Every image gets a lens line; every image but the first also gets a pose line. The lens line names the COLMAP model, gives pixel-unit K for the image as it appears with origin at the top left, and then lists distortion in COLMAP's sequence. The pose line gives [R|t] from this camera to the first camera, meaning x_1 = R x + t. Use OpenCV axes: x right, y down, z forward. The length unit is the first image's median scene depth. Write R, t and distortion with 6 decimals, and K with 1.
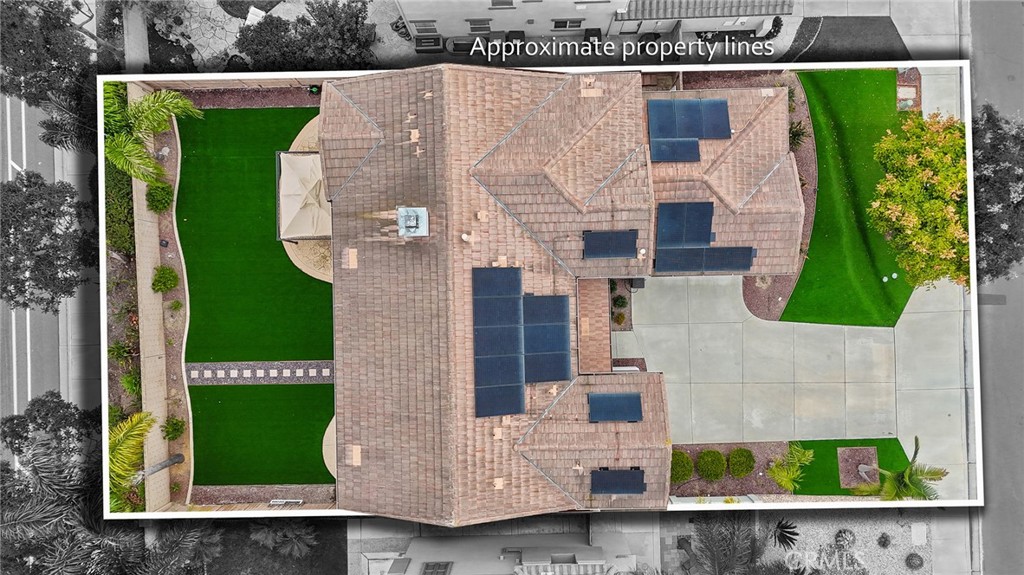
lens RADIAL K [[747.9, 0, 512.0], [0, 747.9, 287.5], [0, 0, 1]] dist [0.061103, -0.049221]
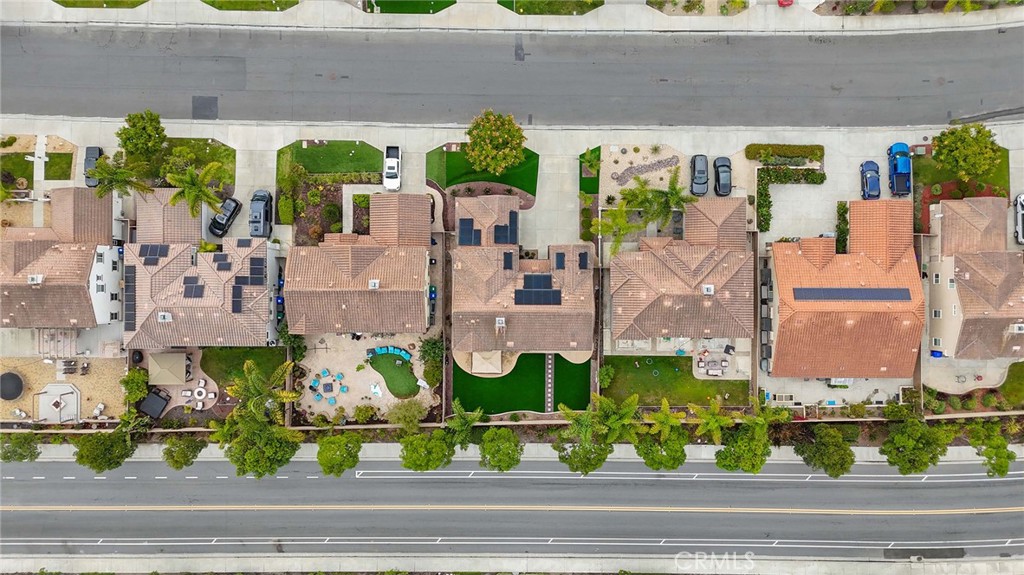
lens RADIAL K [[747.9, 0, 512.0], [0, 747.9, 287.5], [0, 0, 1]] dist [0.061103, -0.049221]
pose [[0.028657, -0.999283, 0.024751, -0.054183], [0.999549, 0.028426, -0.009643, -0.007957], [0.008932, 0.025017, 0.999647, -1.999120]]
